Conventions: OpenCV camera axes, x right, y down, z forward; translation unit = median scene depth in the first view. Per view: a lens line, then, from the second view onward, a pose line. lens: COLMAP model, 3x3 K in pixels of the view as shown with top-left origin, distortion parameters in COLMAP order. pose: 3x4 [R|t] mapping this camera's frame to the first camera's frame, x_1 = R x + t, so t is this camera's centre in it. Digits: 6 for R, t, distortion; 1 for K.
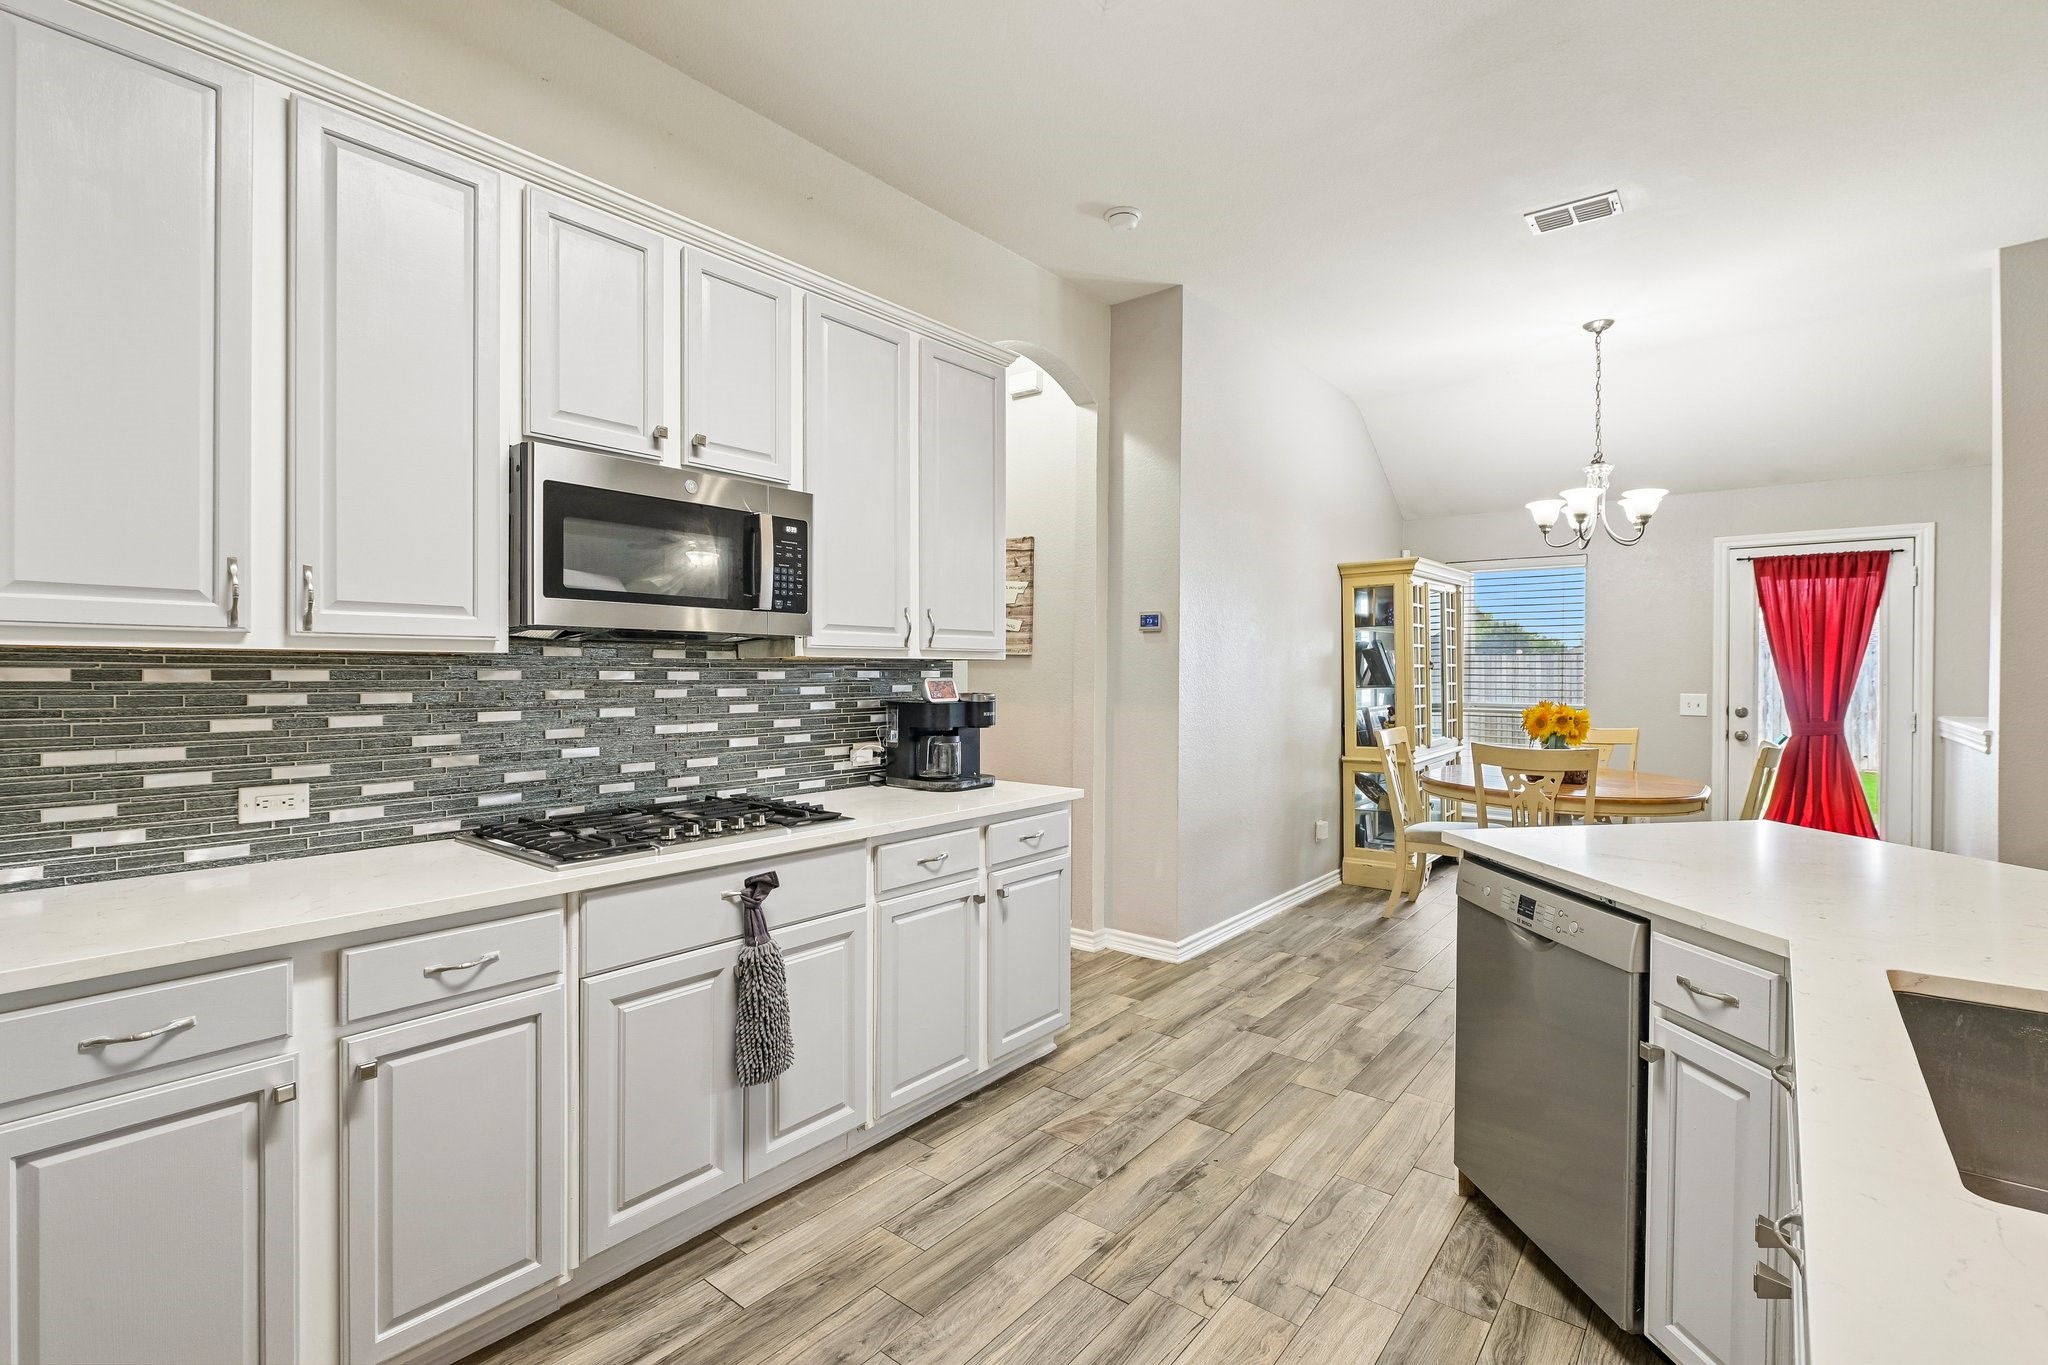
lens RADIAL K [[915.9, 0, 1025.3], [0, 915.9, 677.3], [0, 0, 1]] dist [-0.004216, -0.001034]
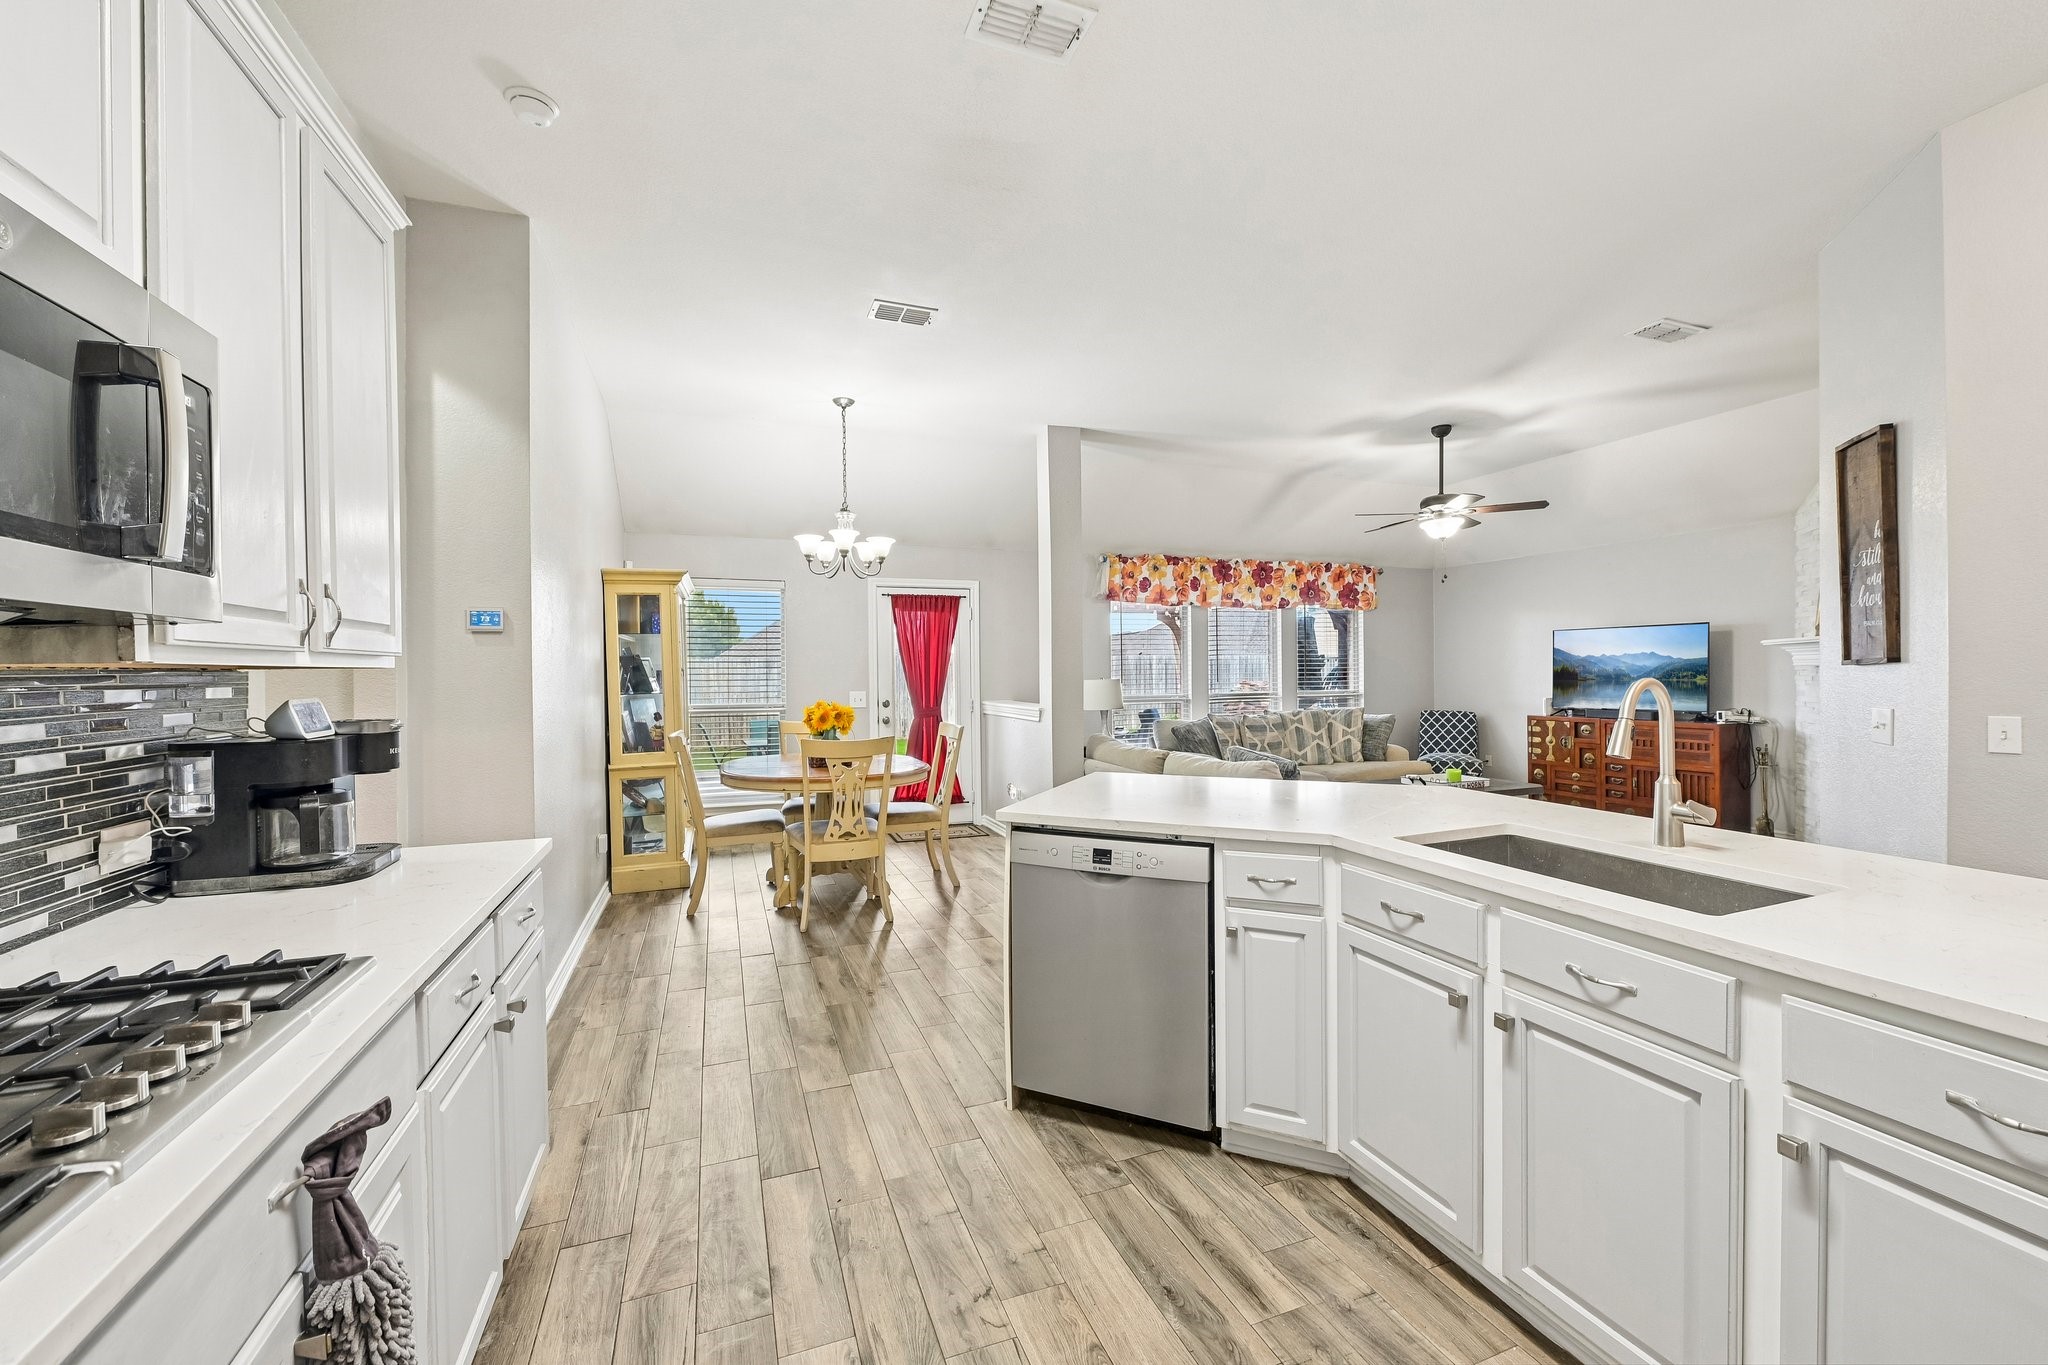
lens RADIAL K [[808.6, 0, 1027.5], [0, 808.6, 679.3], [0, 0, 1]] dist [-0.009322, -0.000009]
pose [[0.504710, -0.015143, 0.863156, -0.355701], [0.018007, 0.999813, 0.007011, -0.007748], [-0.863101, 0.012004, 0.504889, 0.365332]]
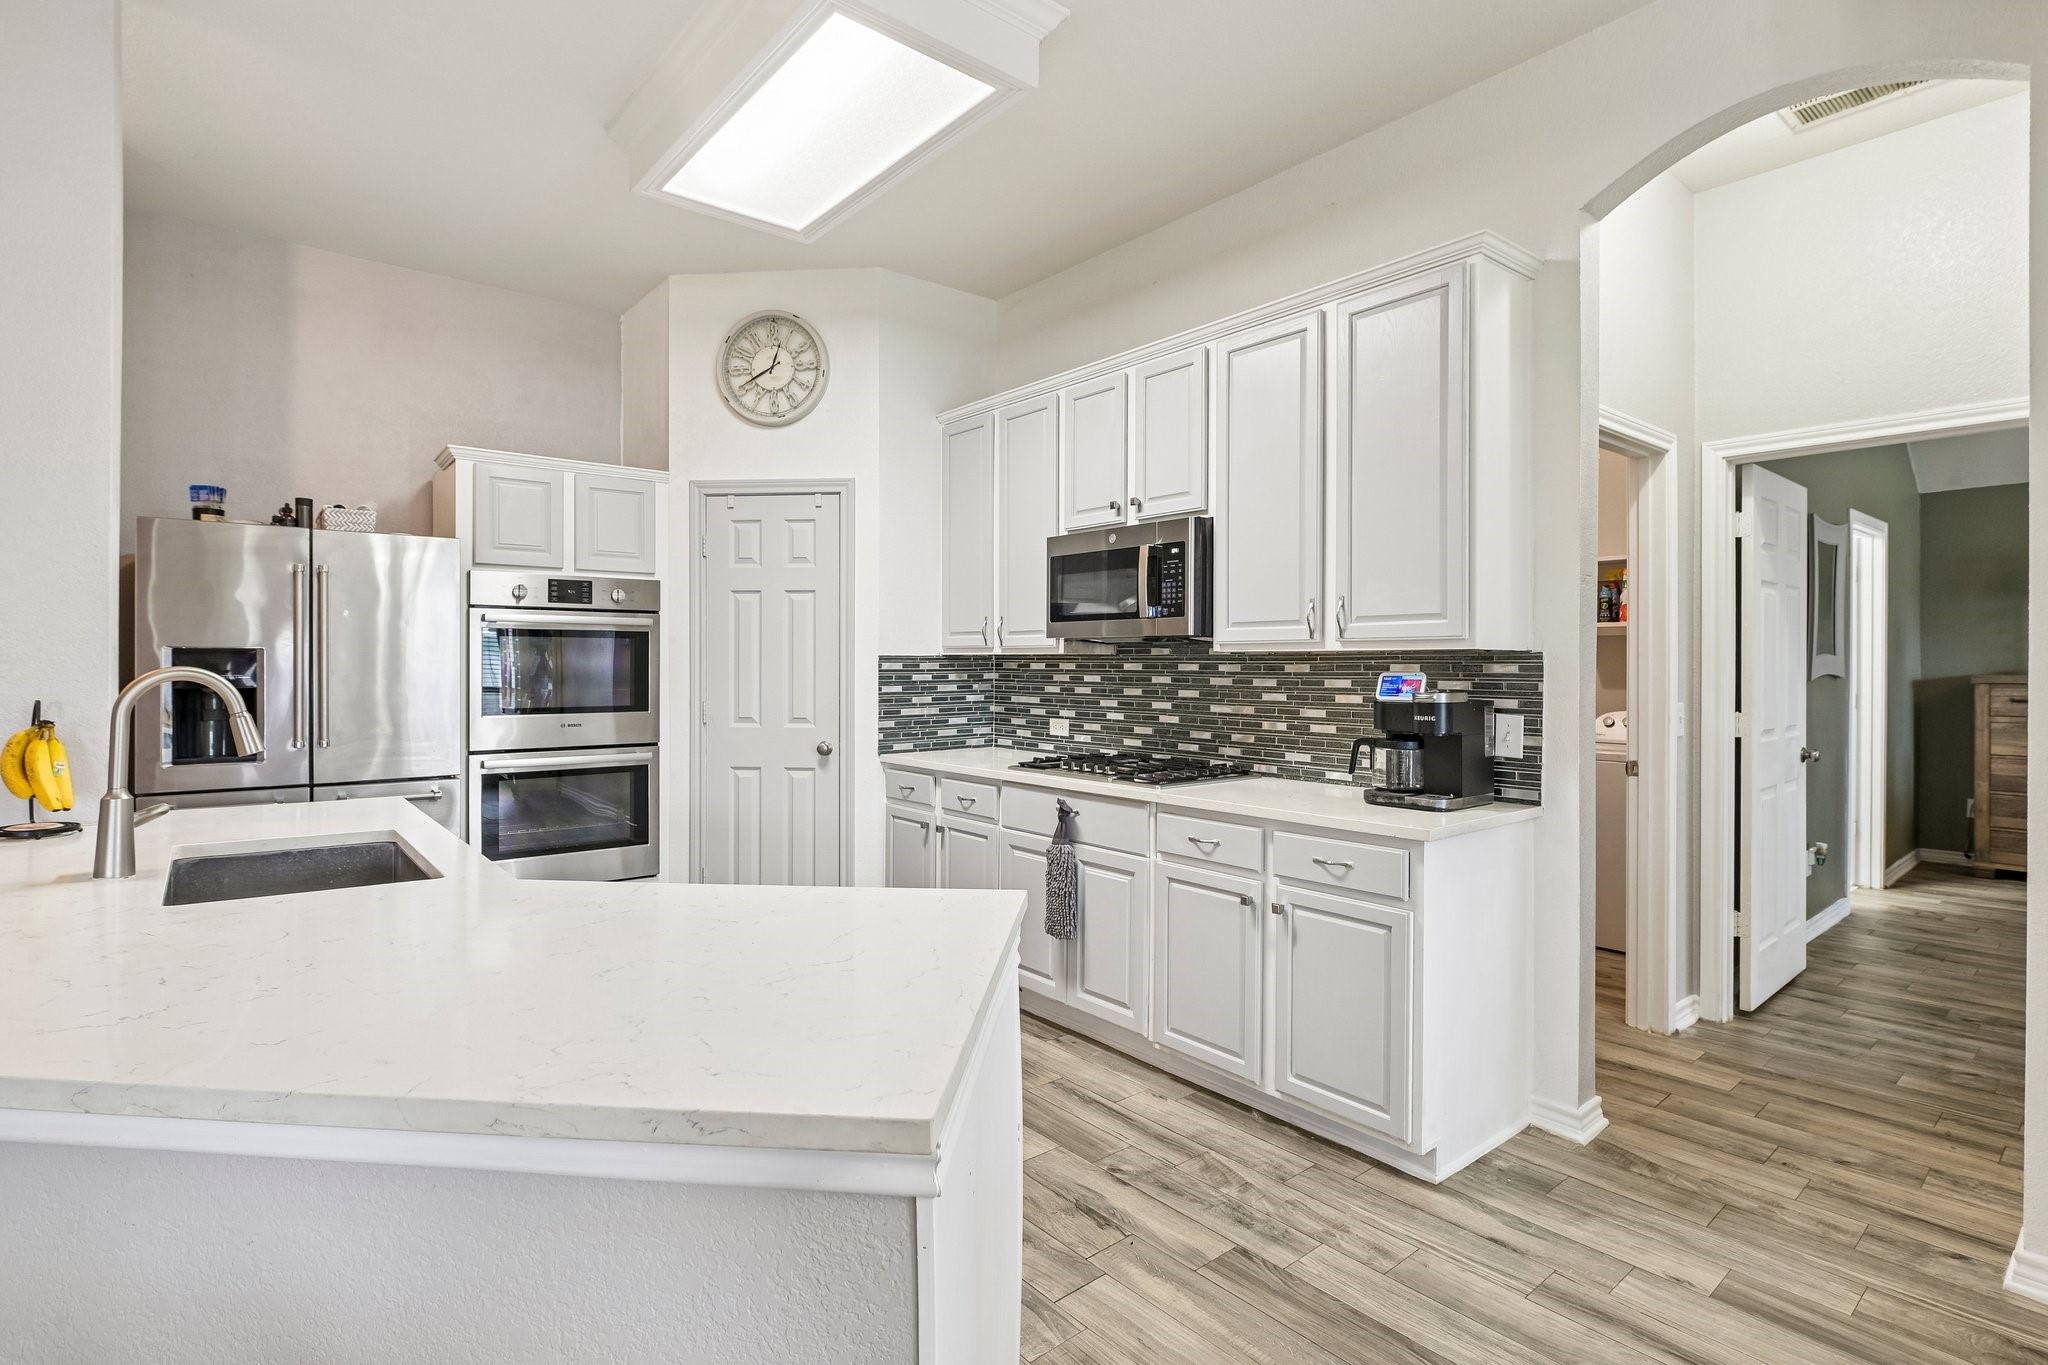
lens RADIAL K [[999.6, 0, 1032.6], [0, 999.6, 666.6], [0, 0, 1]] dist [-0.004354, -0.000336]
pose [[-0.193330, 0.000683, -0.981134, 1.006501], [-0.009288, 0.999954, 0.002526, -0.004151], [0.981090, 0.009601, -0.193314, 0.965739]]
